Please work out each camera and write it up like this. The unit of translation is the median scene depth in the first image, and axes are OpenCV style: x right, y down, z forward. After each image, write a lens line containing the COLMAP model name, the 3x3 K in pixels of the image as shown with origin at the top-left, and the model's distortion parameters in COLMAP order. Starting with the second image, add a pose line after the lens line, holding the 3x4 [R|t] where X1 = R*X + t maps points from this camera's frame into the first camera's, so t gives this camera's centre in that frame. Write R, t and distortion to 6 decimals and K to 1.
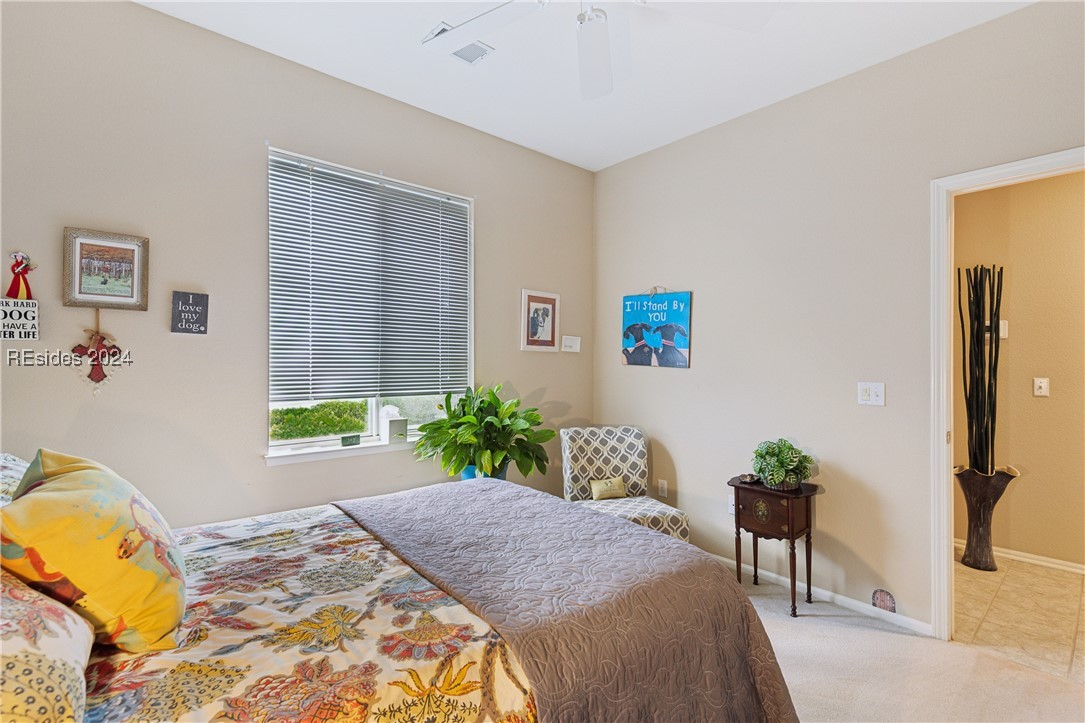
lens RADIAL K [[481.3, 0, 539.0], [0, 481.3, 355.9], [0, 0, 1]] dist [0.006423, -0.000683]
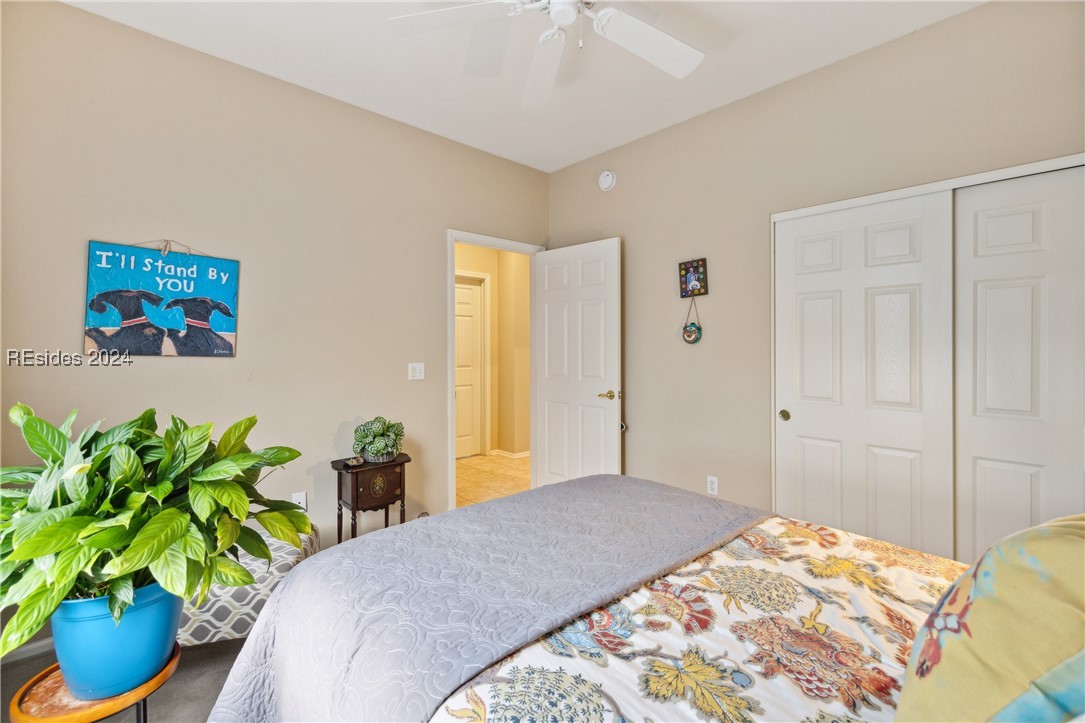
lens RADIAL K [[481.2, 0, 539.1], [0, 481.2, 357.3], [0, 0, 1]] dist [-0.026349, -0.000451]
pose [[-0.042624, -0.006225, 0.999072, -0.466694], [0.006508, 0.999958, 0.006509, 0.022814], [-0.999070, 0.006780, -0.042582, 0.511420]]
